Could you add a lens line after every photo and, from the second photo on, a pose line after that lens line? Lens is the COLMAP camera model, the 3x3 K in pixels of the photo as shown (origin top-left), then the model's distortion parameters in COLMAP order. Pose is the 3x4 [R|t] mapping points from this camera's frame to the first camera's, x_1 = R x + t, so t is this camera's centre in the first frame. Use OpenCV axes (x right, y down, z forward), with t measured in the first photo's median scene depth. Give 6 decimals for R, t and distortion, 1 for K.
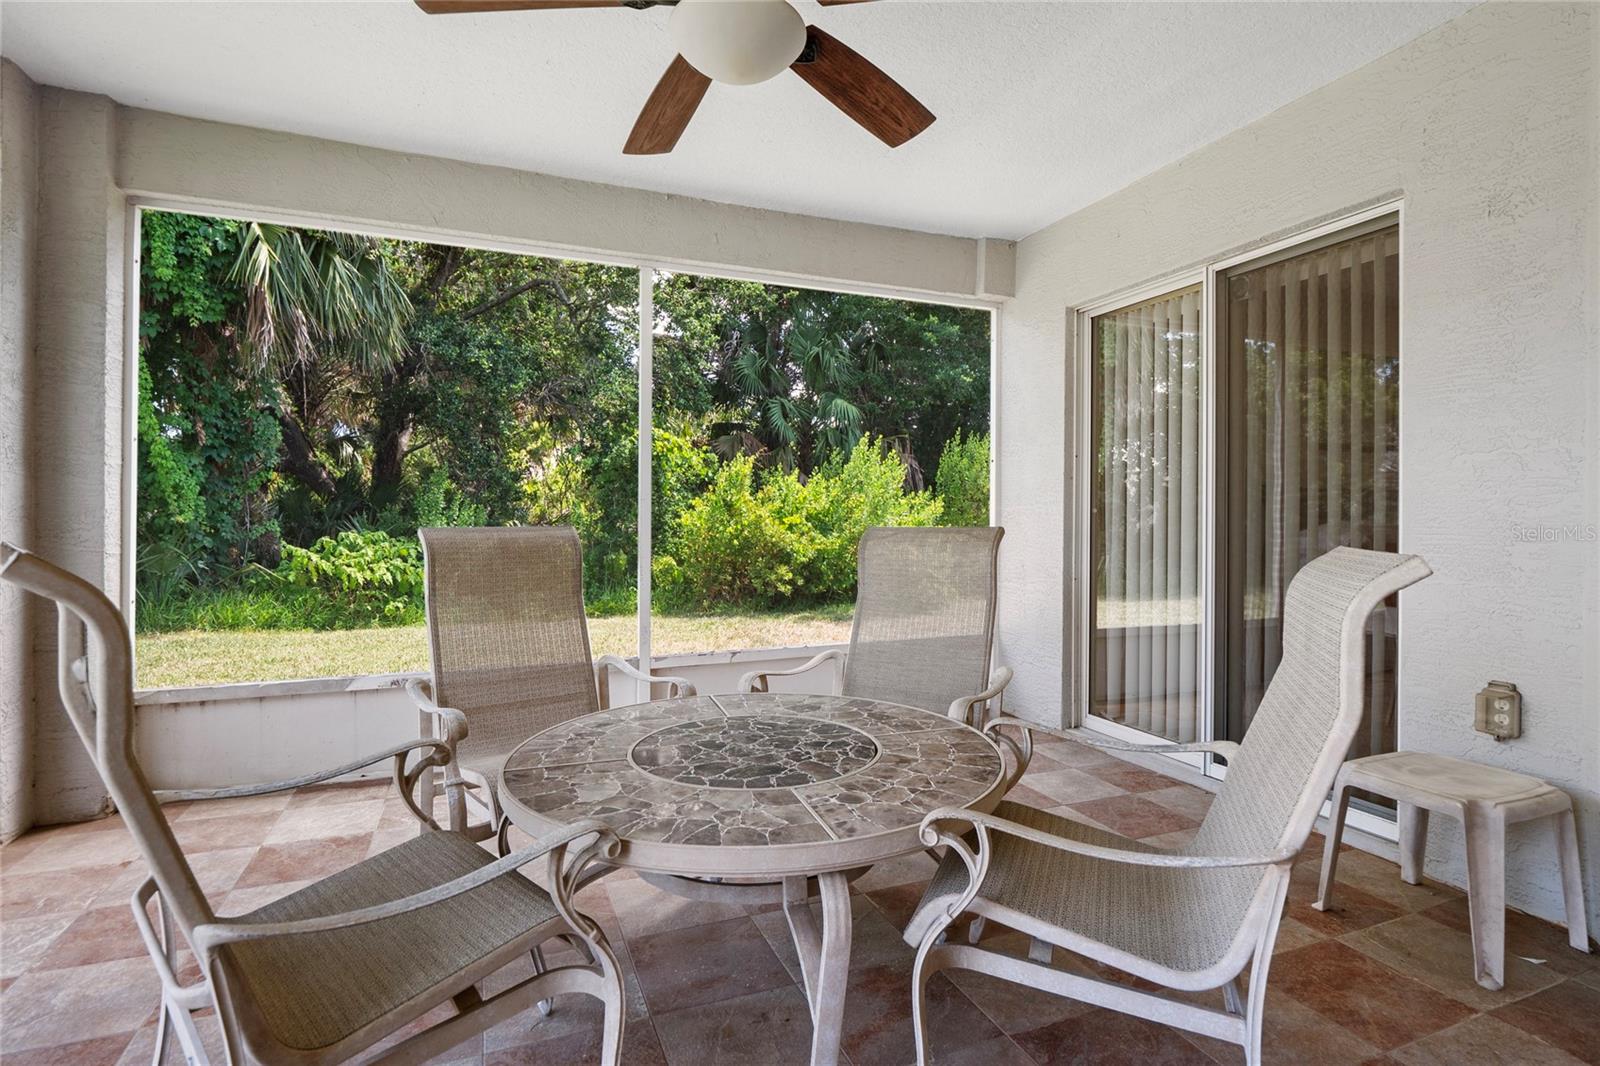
lens RADIAL K [[794.7, 0, 813.9], [0, 794.7, 519.8], [0, 0, 1]] dist [-0.010049, -0.000287]
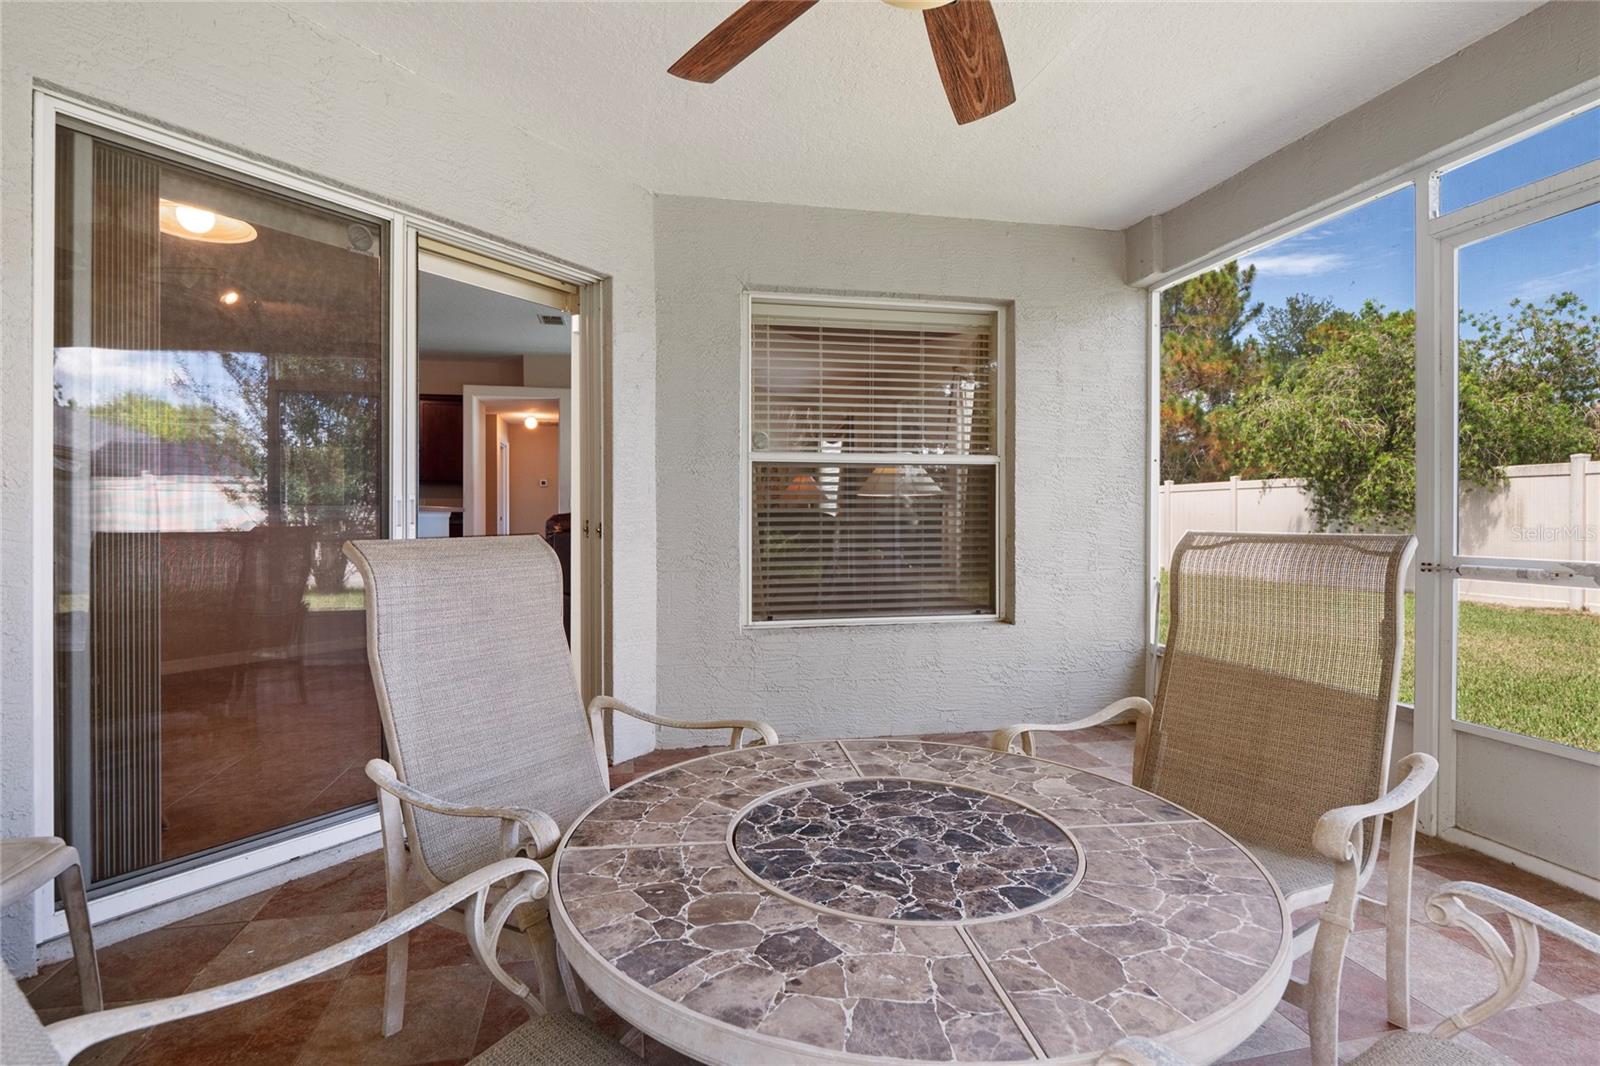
lens RADIAL K [[794.7, 0, 792.7], [0, 794.7, 522.9], [0, 0, 1]] dist [-0.010049, -0.000287]
pose [[-0.982095, -0.007844, 0.188224, -0.114487], [-0.005077, 0.999872, 0.015177, -0.008674], [-0.188319, 0.013950, -0.982009, 1.784035]]
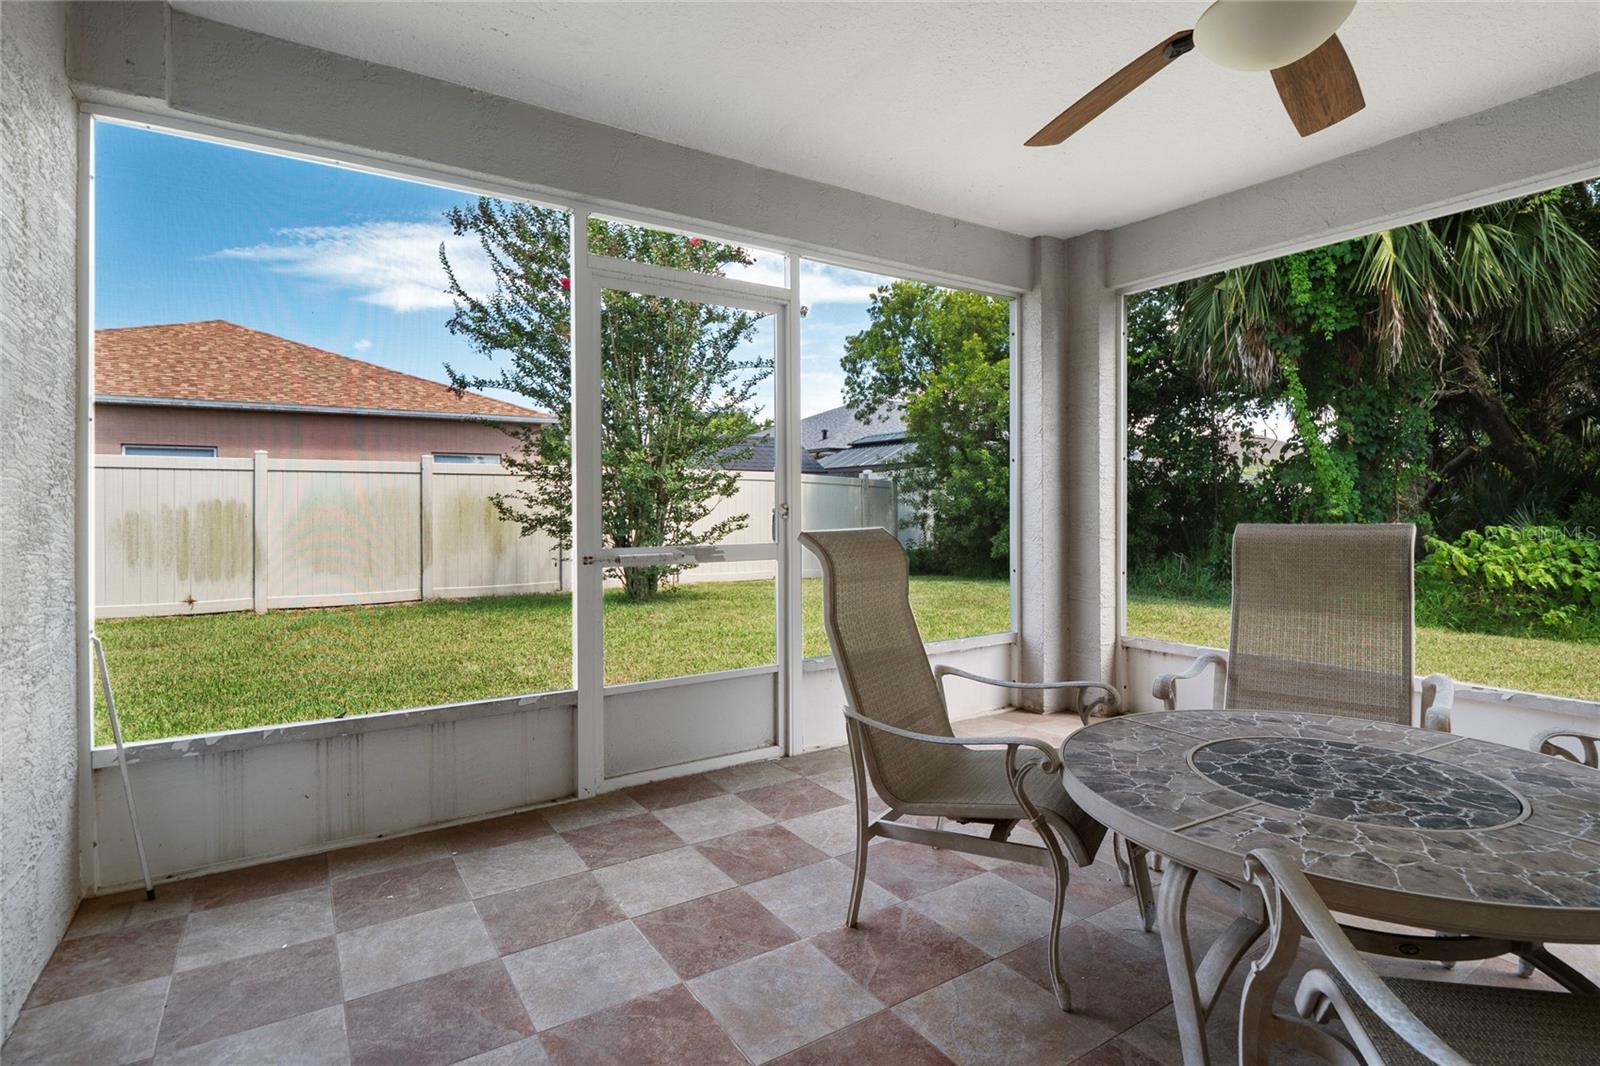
lens RADIAL K [[794.7, 0, 793.0], [0, 794.7, 509.5], [0, 0, 1]] dist [-0.010049, -0.000287]
pose [[0.187144, -0.002059, -0.982330, 0.711102], [0.000997, 0.999998, -0.001906, -0.014006], [0.982332, -0.000622, 0.187146, 0.232569]]
